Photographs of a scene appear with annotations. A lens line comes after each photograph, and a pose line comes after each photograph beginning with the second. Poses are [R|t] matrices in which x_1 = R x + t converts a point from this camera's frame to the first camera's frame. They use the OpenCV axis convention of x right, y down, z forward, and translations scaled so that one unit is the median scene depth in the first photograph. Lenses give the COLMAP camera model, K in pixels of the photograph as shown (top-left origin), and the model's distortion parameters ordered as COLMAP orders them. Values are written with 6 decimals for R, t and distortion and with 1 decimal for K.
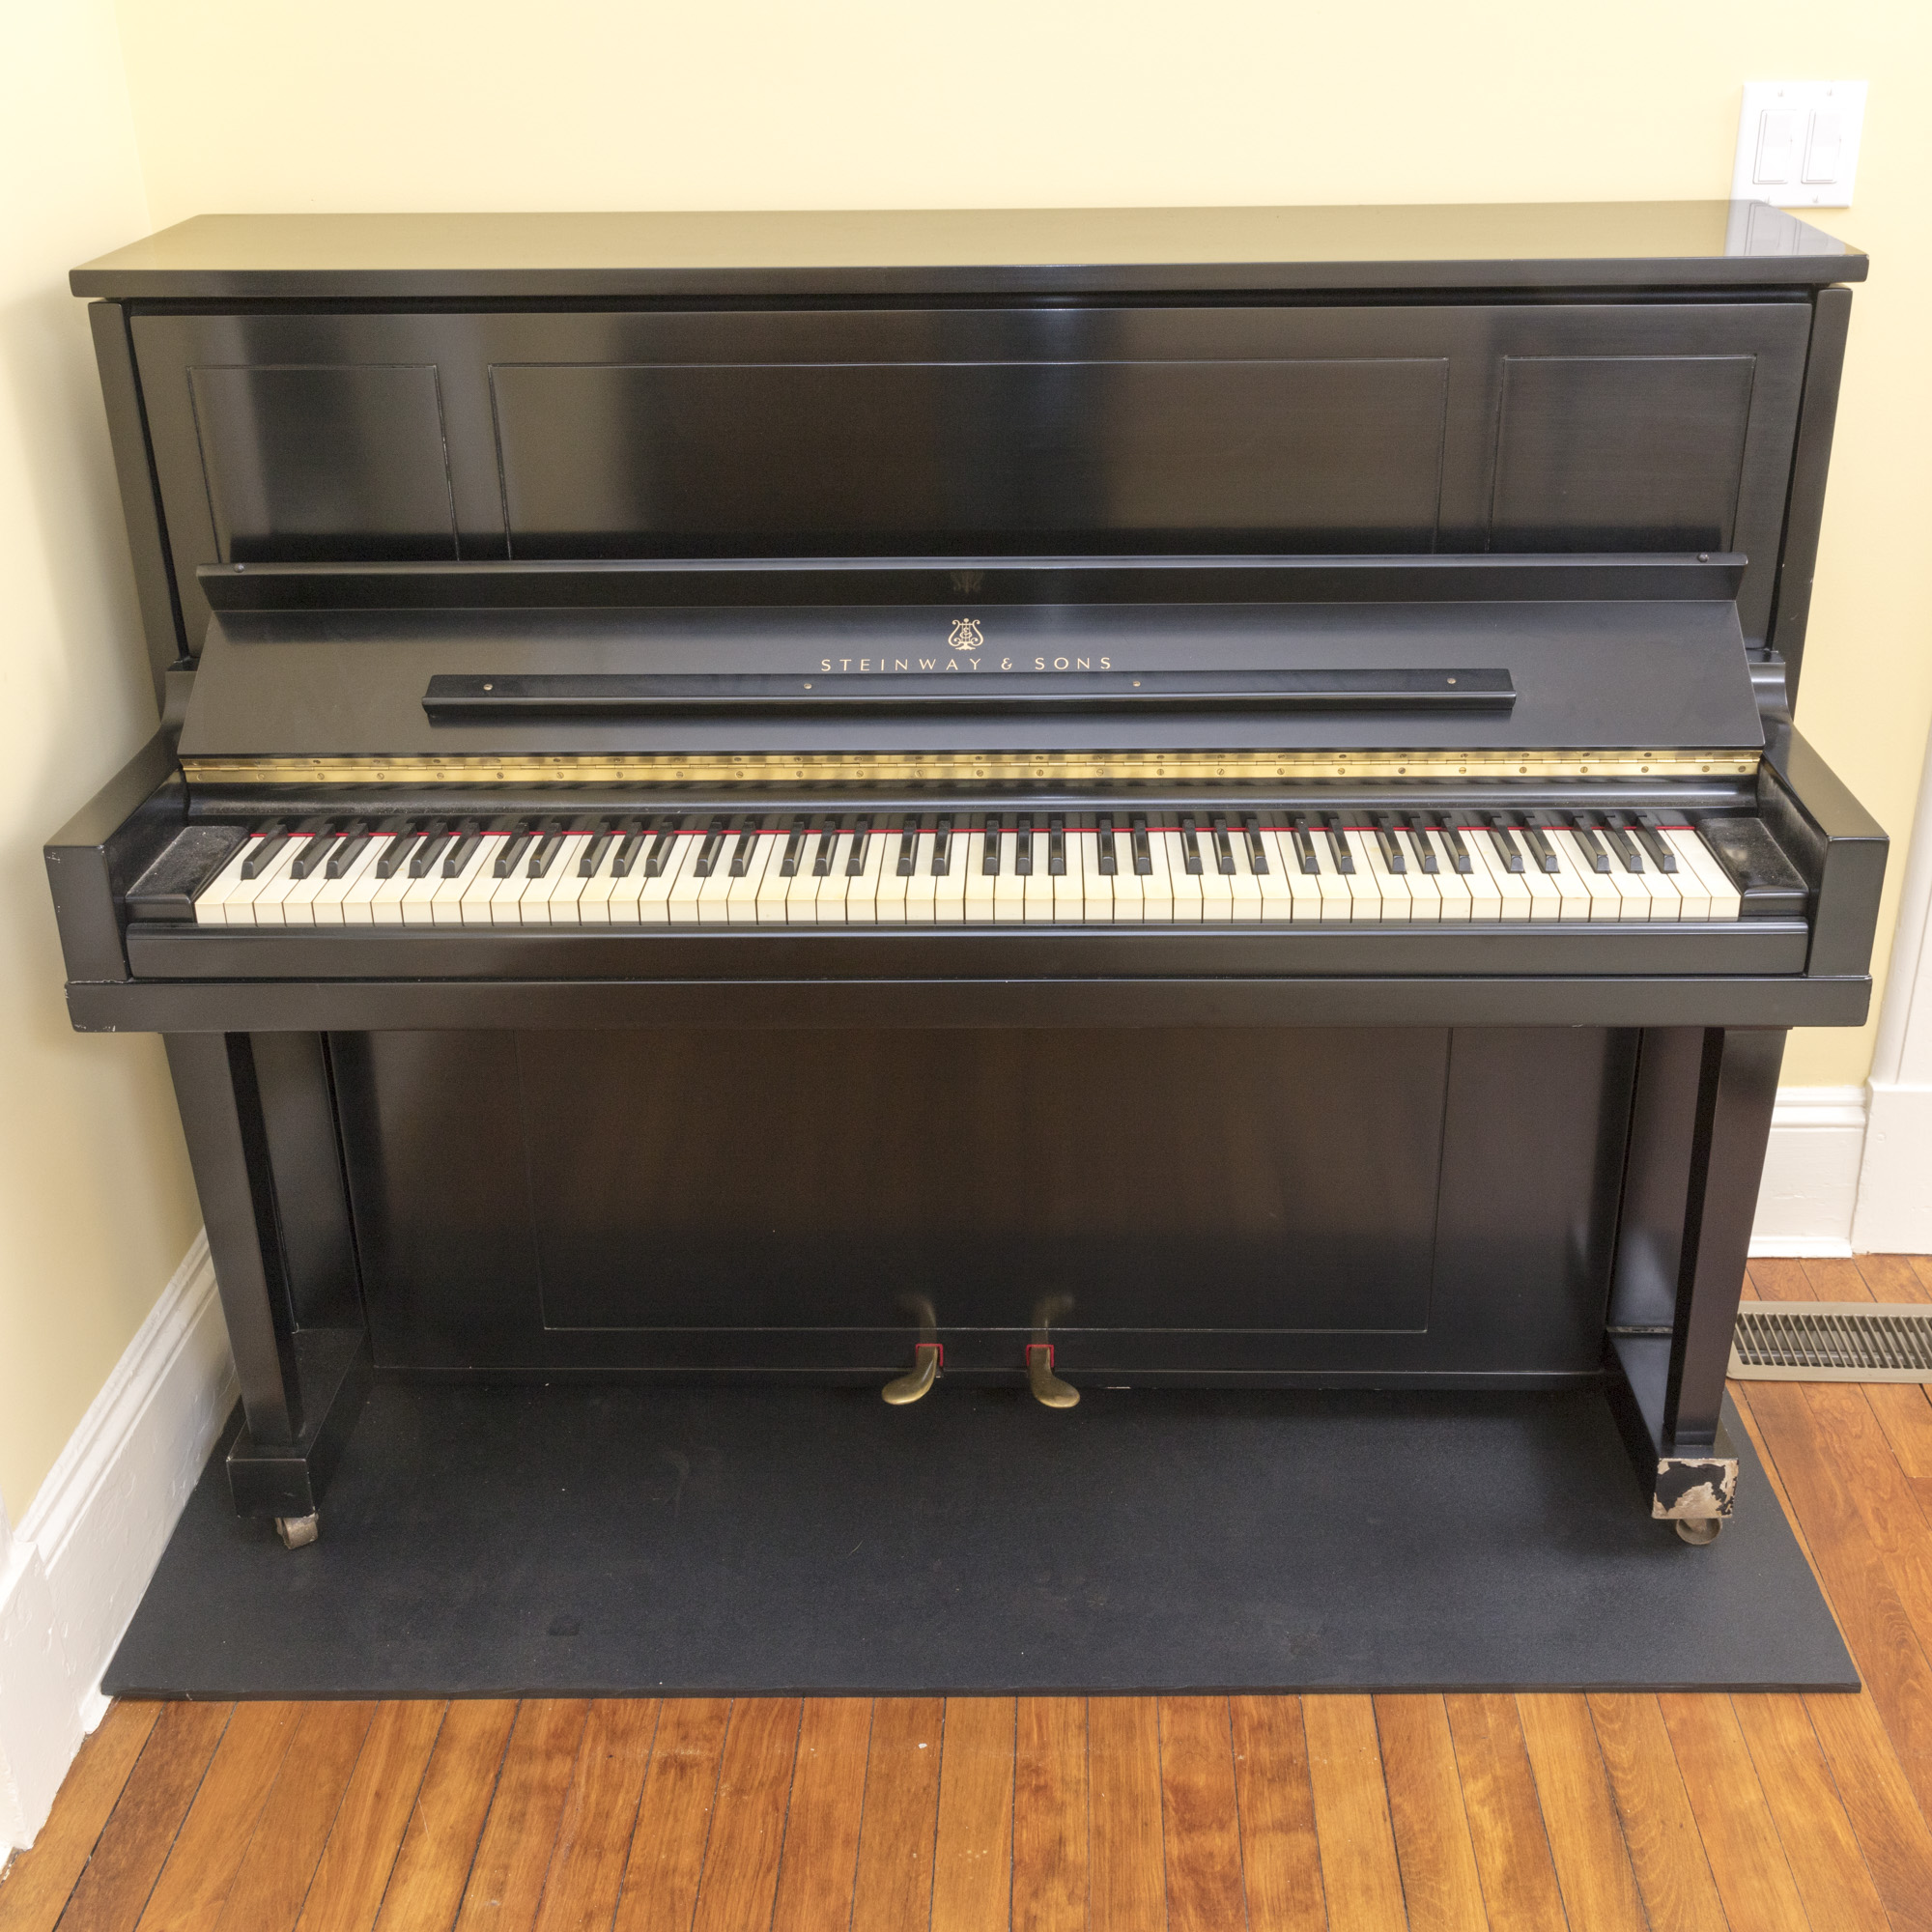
lens RADIAL K [[2261.8, 0, 1018.2], [0, 2261.8, 887.4], [0, 0, 1]] dist [0.013806, -0.014667]
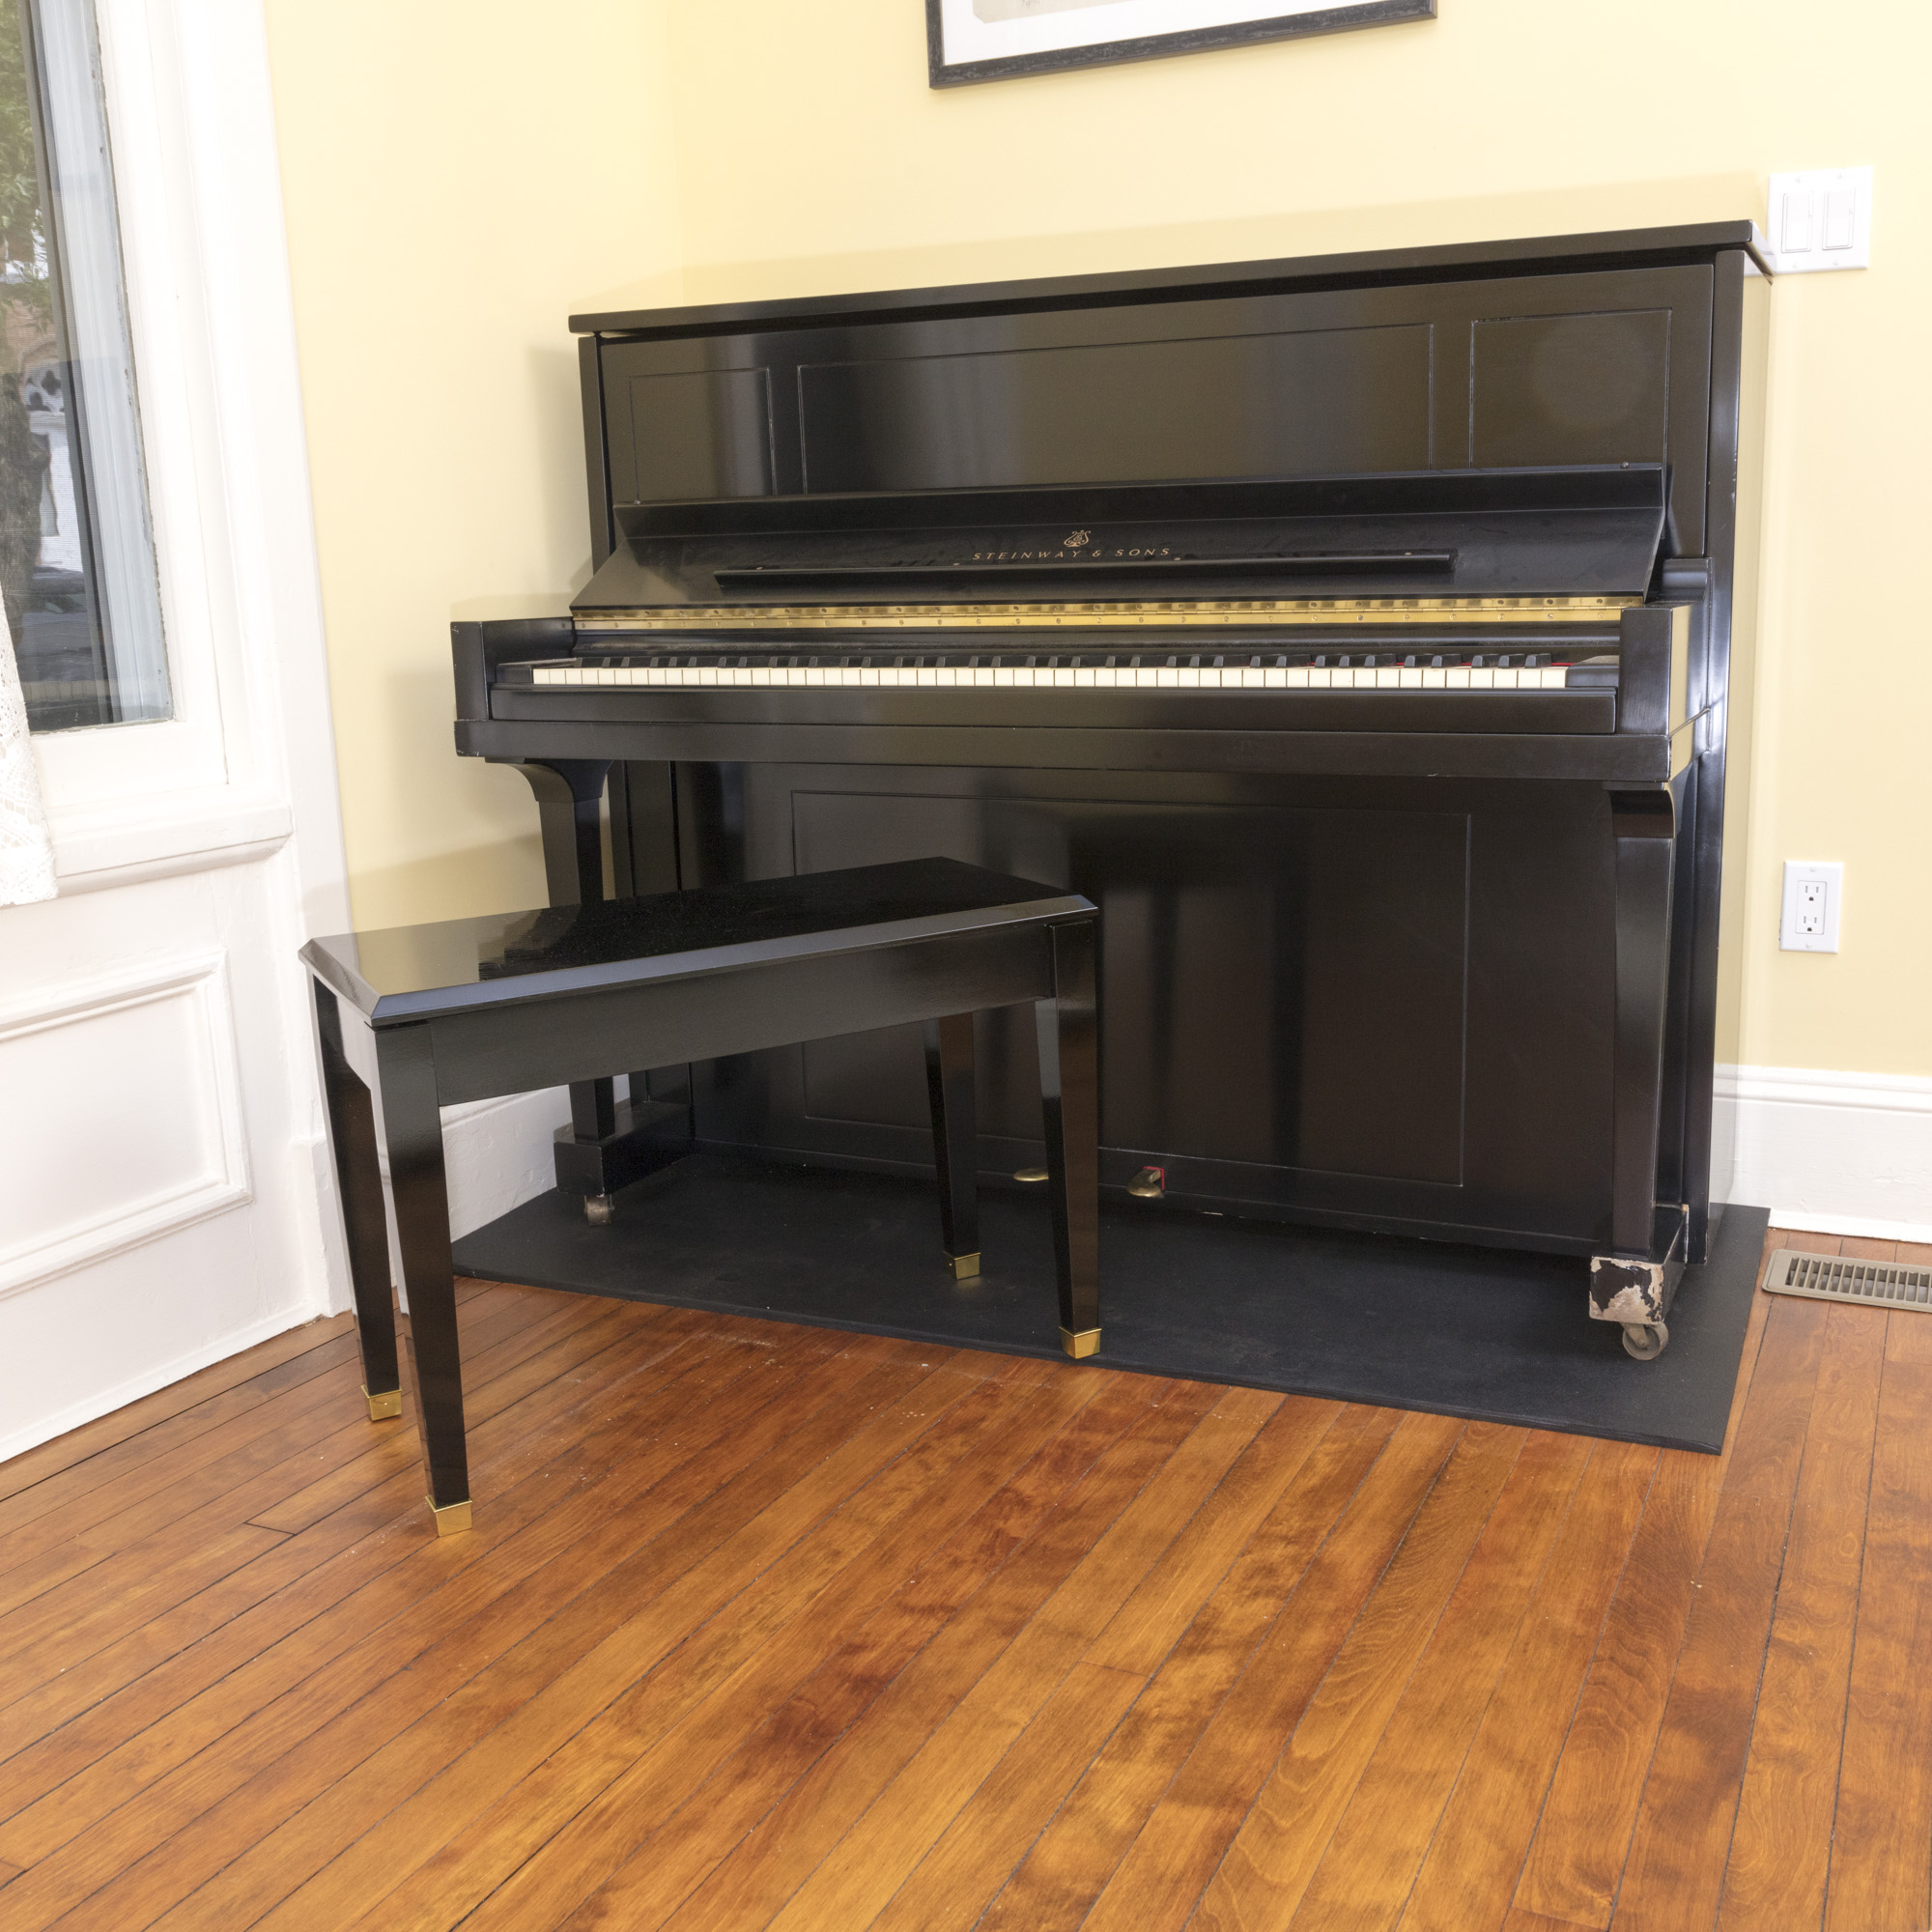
lens RADIAL K [[1978.3, 0, 1119.4], [0, 1978.3, 956.8], [0, 0, 1]] dist [-0.018132, 0.005888]
pose [[0.929989, 0.062747, -0.362192, 0.450413], [-0.141489, 0.970511, -0.195164, 0.364274], [0.339265, 0.232746, 0.911443, -0.018446]]
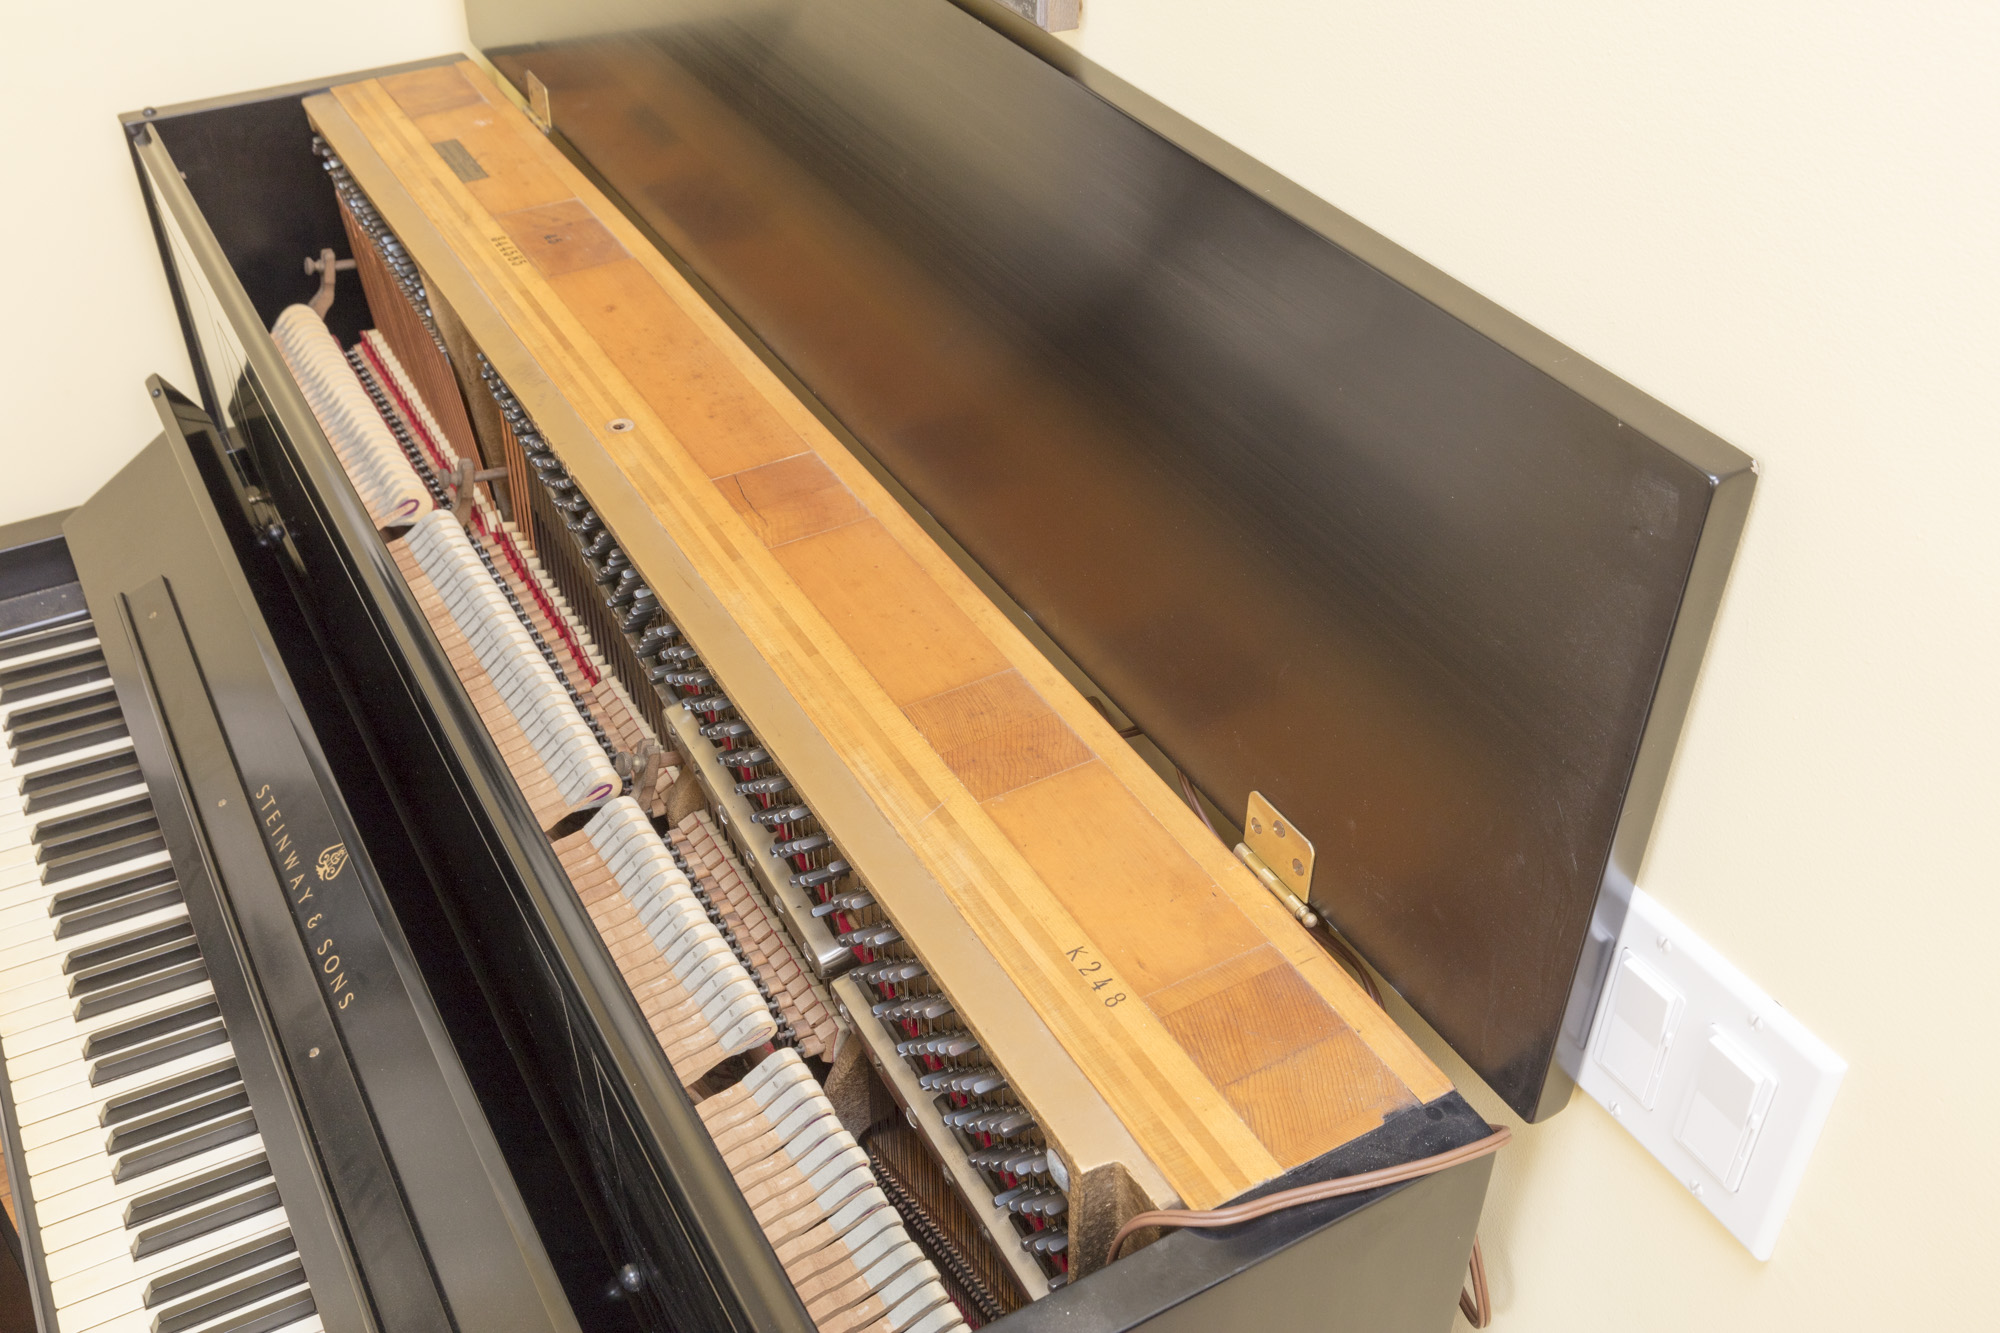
lens RADIAL K [[1932.6, 0, 1001.6], [0, 1932.6, 659.7], [0, 0, 1]] dist [0.001335, 0.005806]
pose [[0.503678, 0.536052, -0.677464, 0.534768], [-0.361974, 0.842995, 0.397912, -0.539671], [0.784400, 0.044805, 0.618635, 0.760001]]
